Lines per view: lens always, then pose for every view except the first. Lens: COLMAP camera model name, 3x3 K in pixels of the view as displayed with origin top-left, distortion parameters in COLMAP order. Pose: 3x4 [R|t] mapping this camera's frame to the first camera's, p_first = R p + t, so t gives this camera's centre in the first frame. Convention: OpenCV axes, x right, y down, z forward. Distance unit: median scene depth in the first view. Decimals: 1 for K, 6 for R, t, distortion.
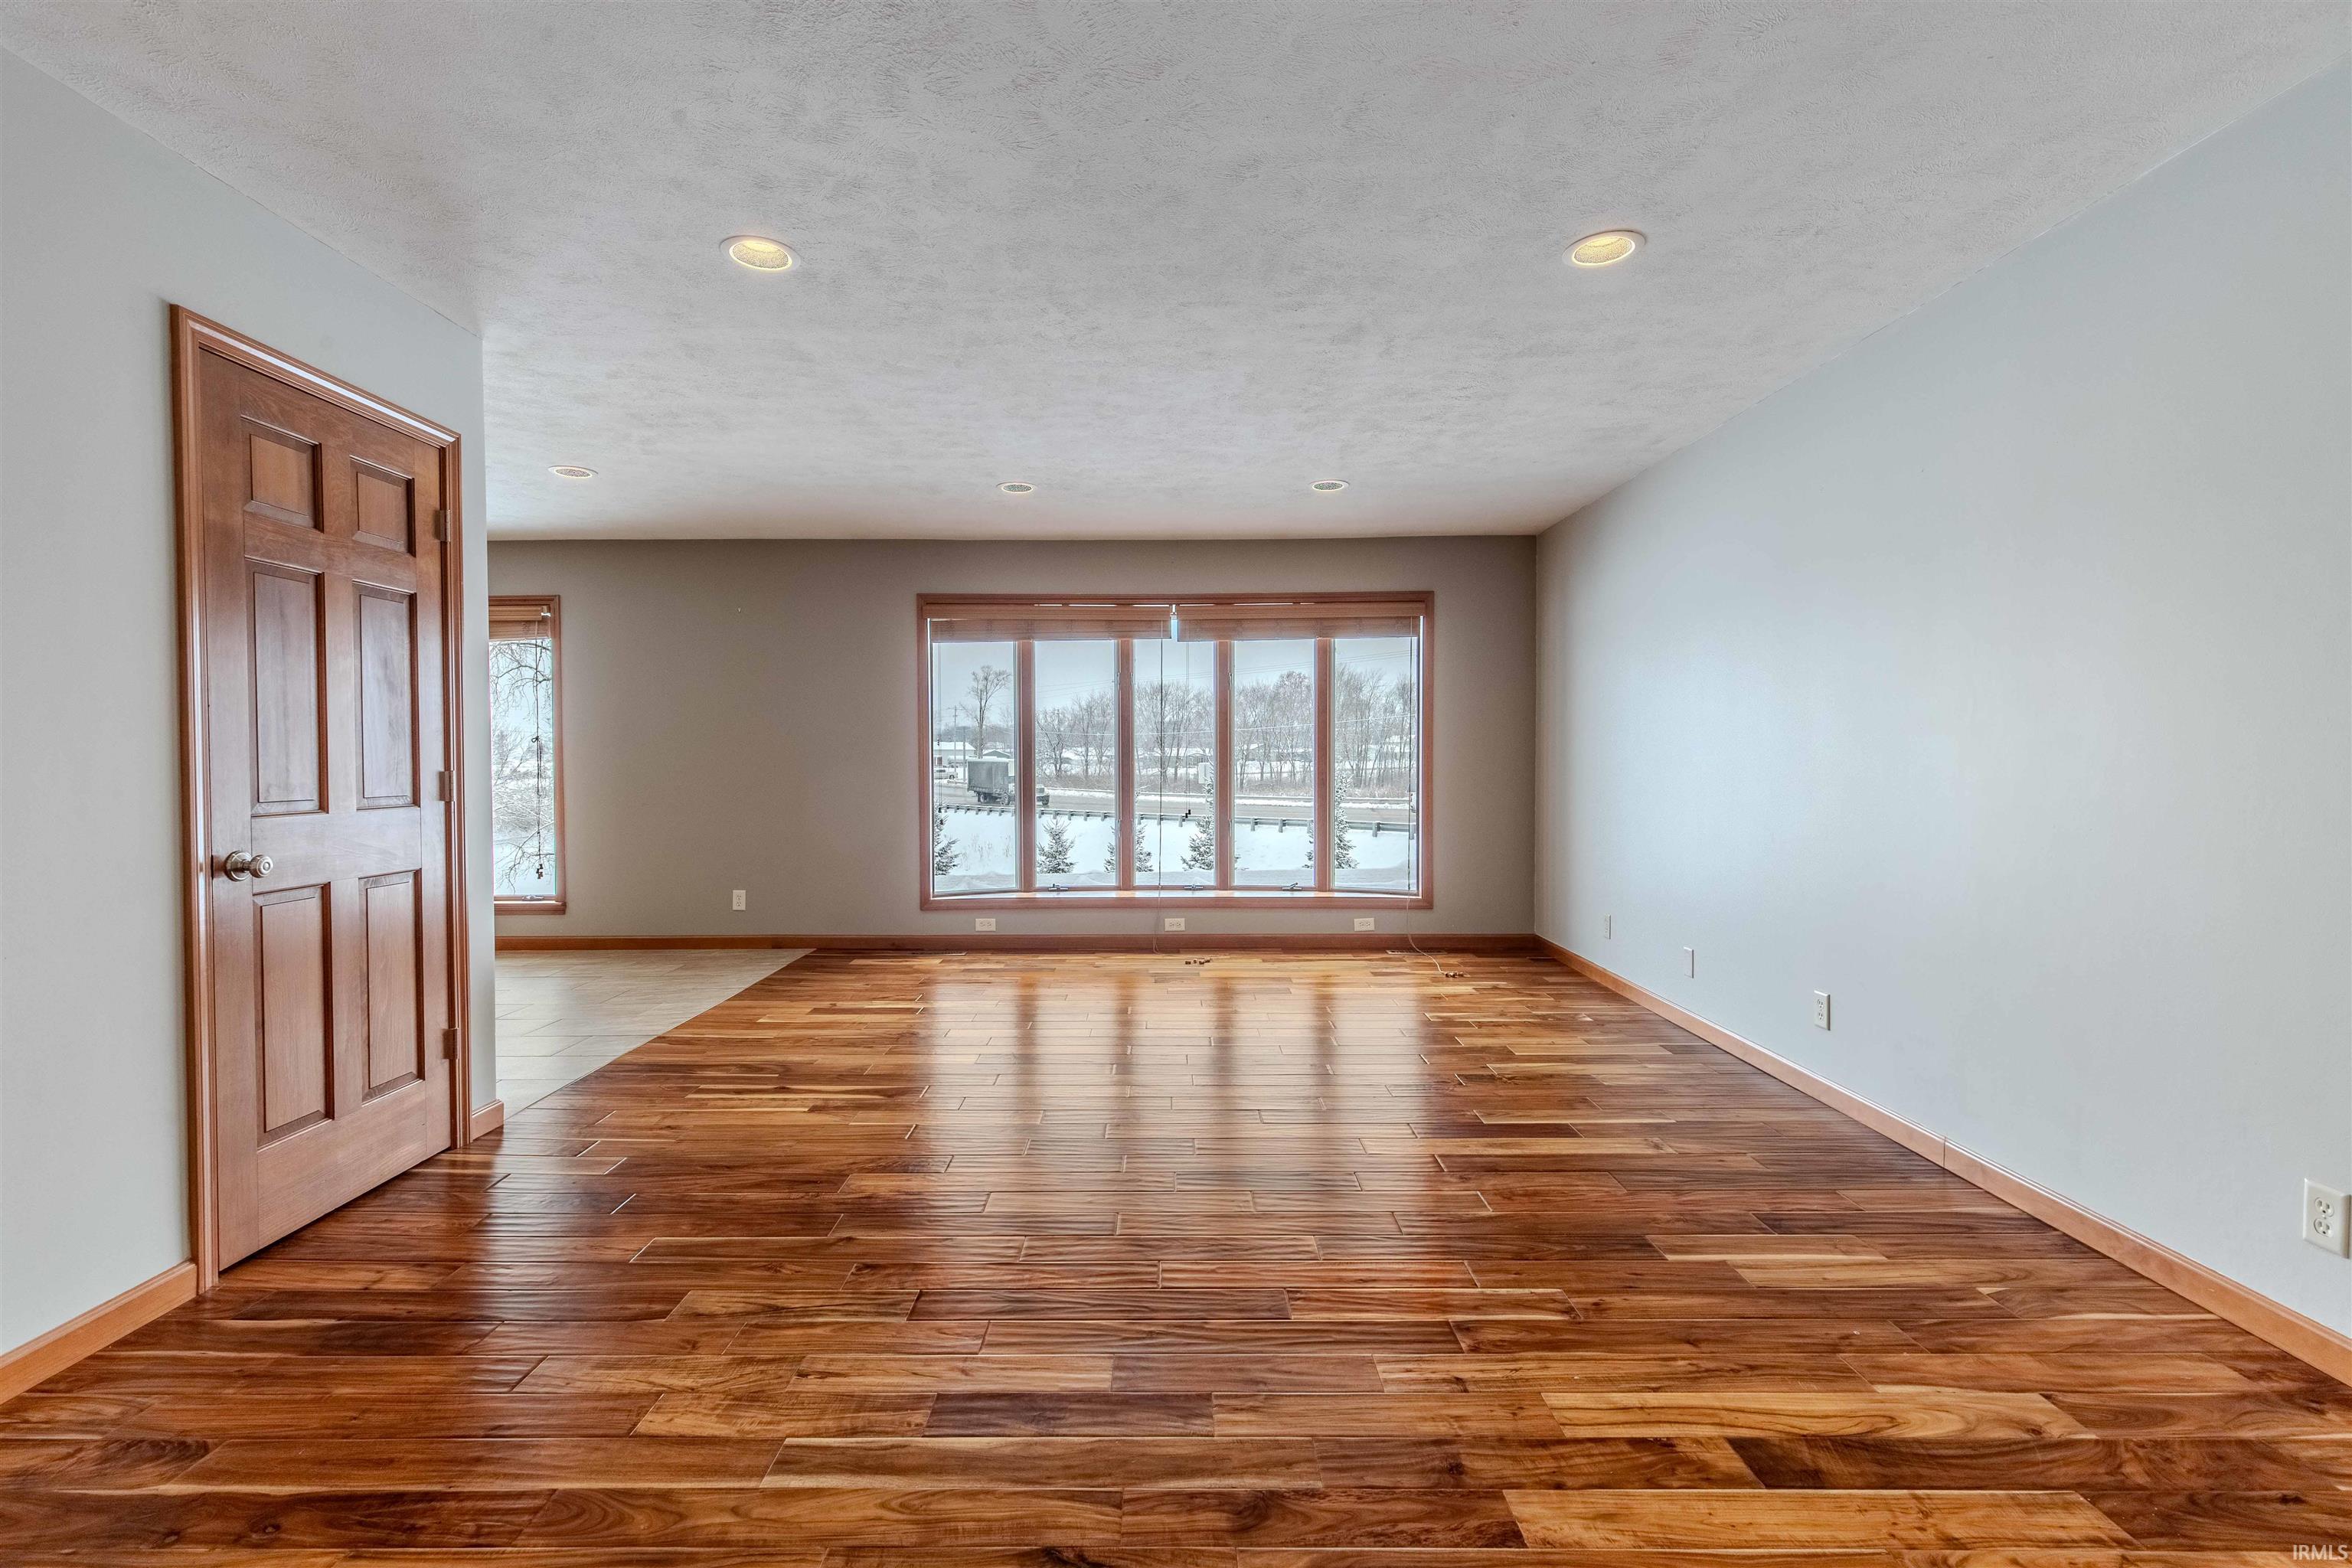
lens RADIAL K [[1056.4, 0, 1173.7], [0, 1056.4, 775.1], [0, 0, 1]] dist [0.000733, 0.000204]
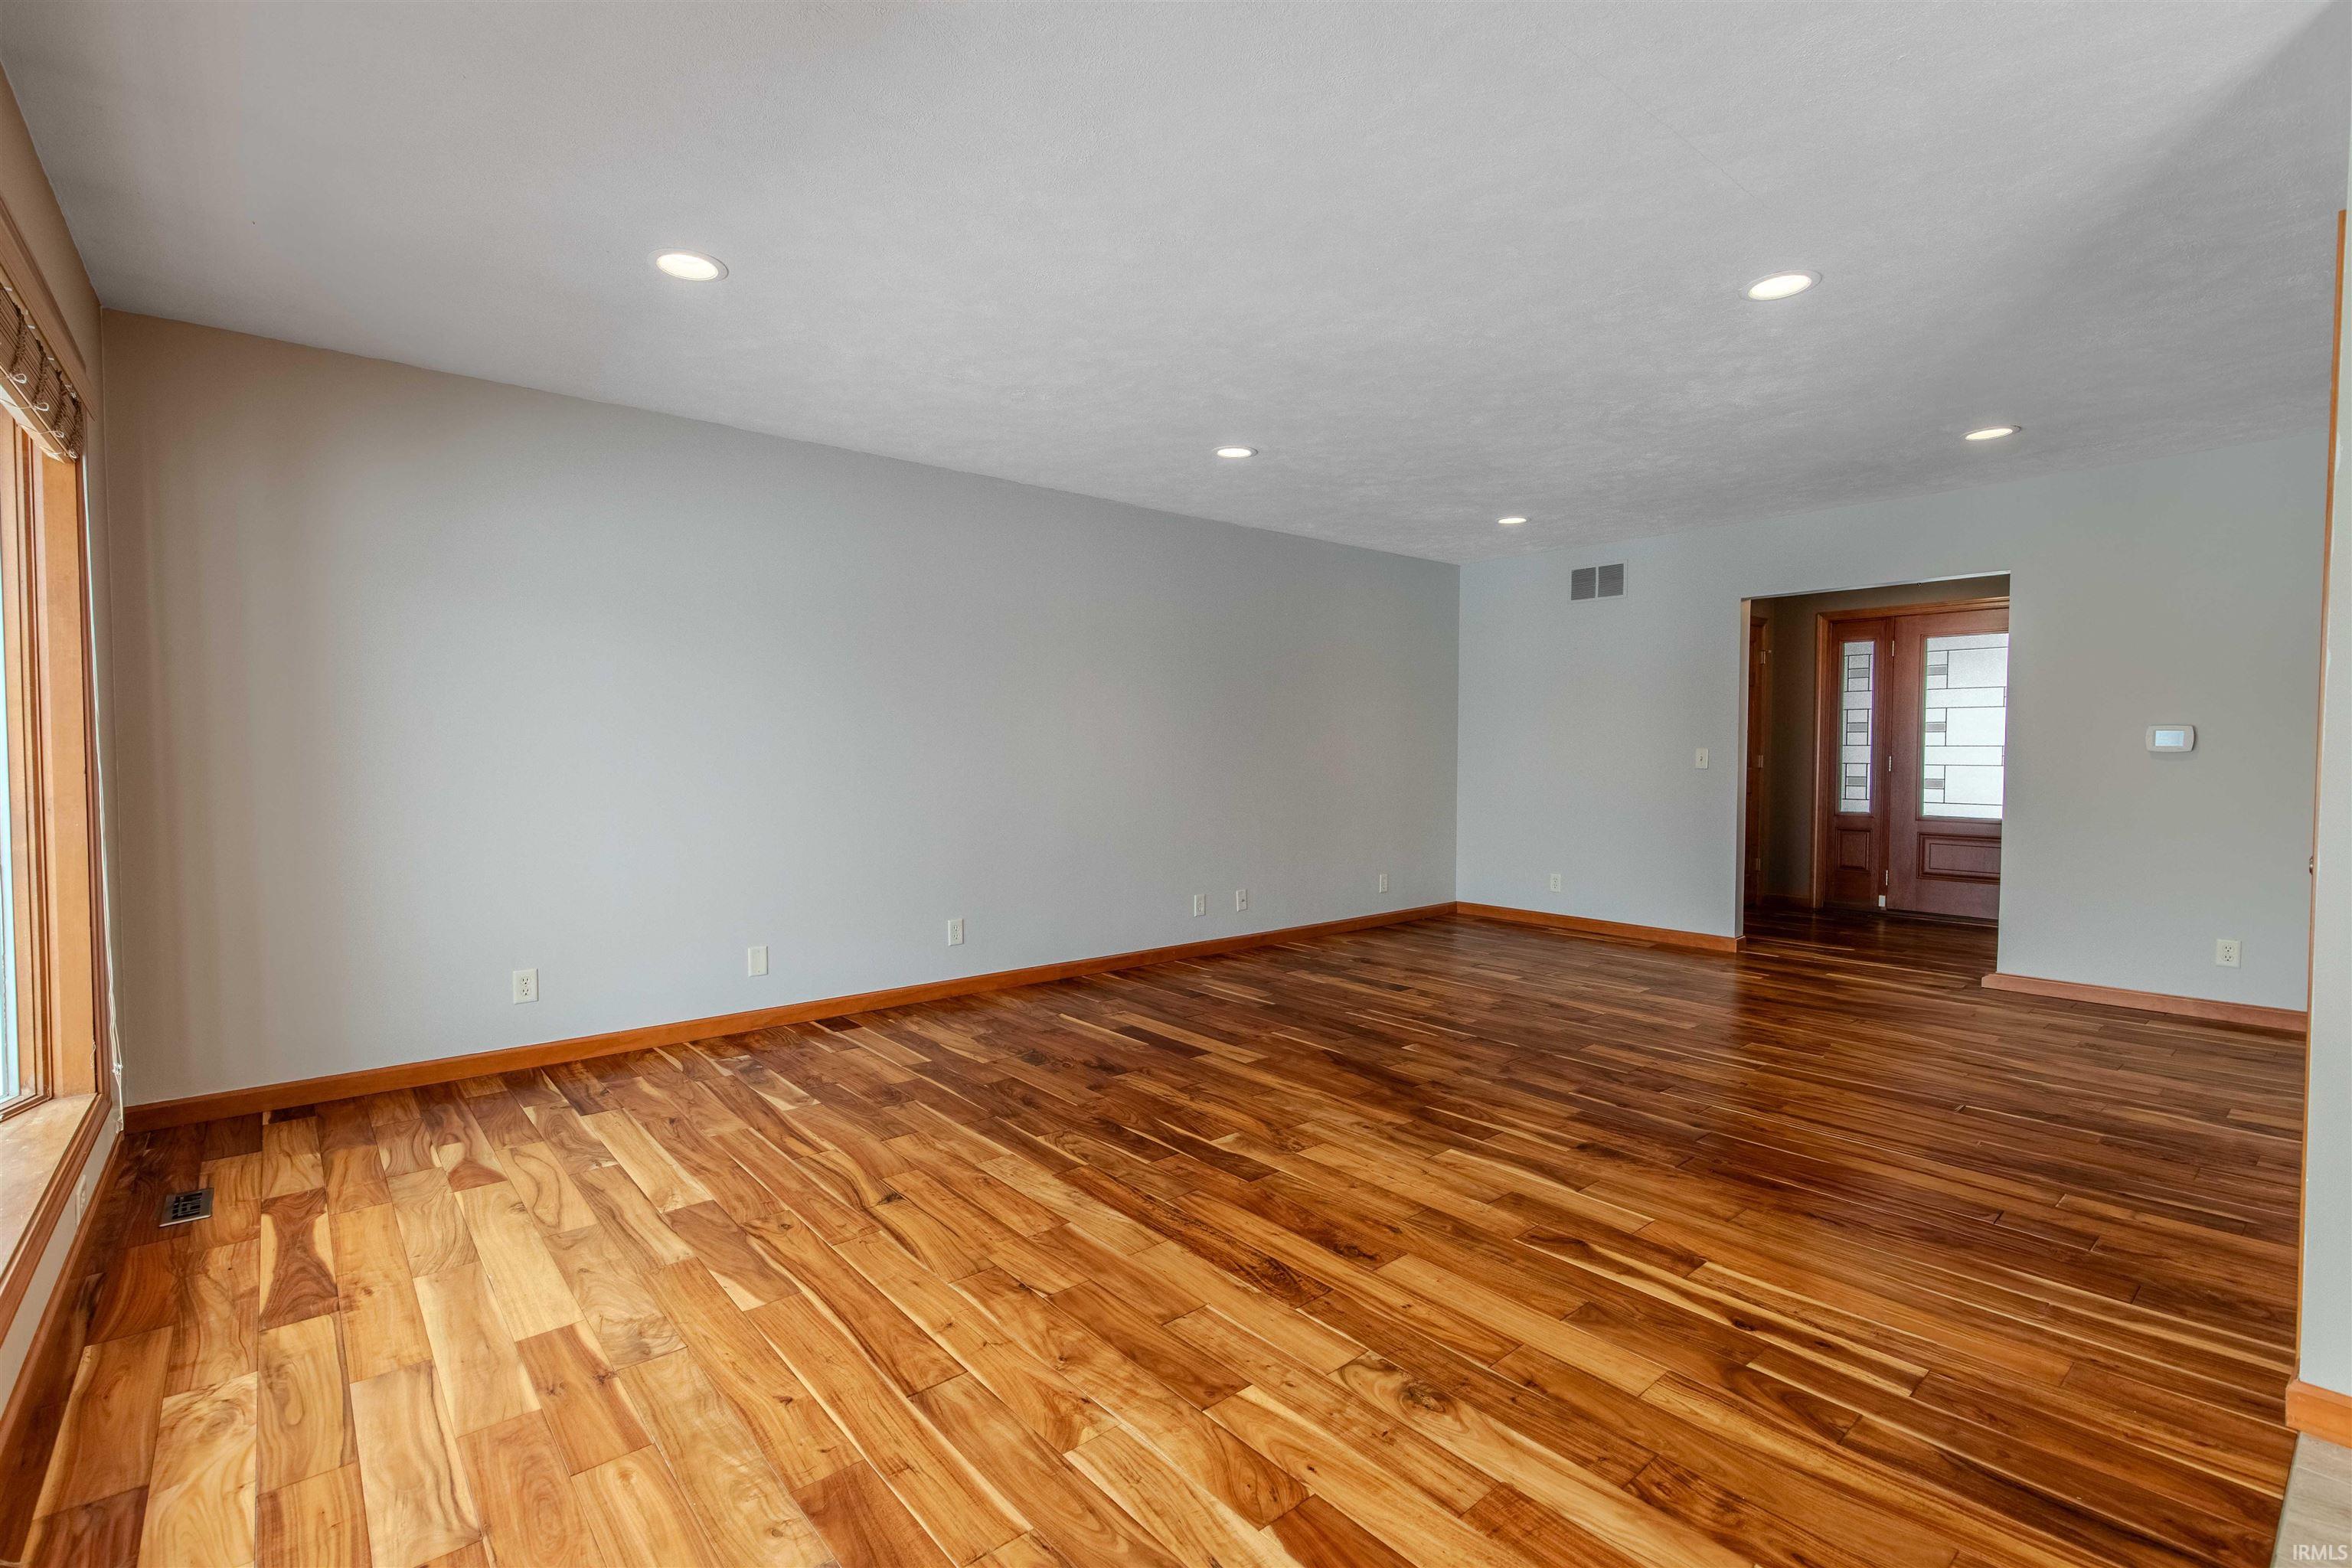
lens RADIAL K [[1056.4, 0, 1173.1], [0, 1056.4, 787.0], [0, 0, 1]] dist [0.000733, 0.000204]
pose [[-0.646507, -0.027102, 0.762427, -0.620111], [0.019336, 0.998466, 0.051888, -0.036537], [-0.762663, 0.048288, -0.644991, 1.643589]]
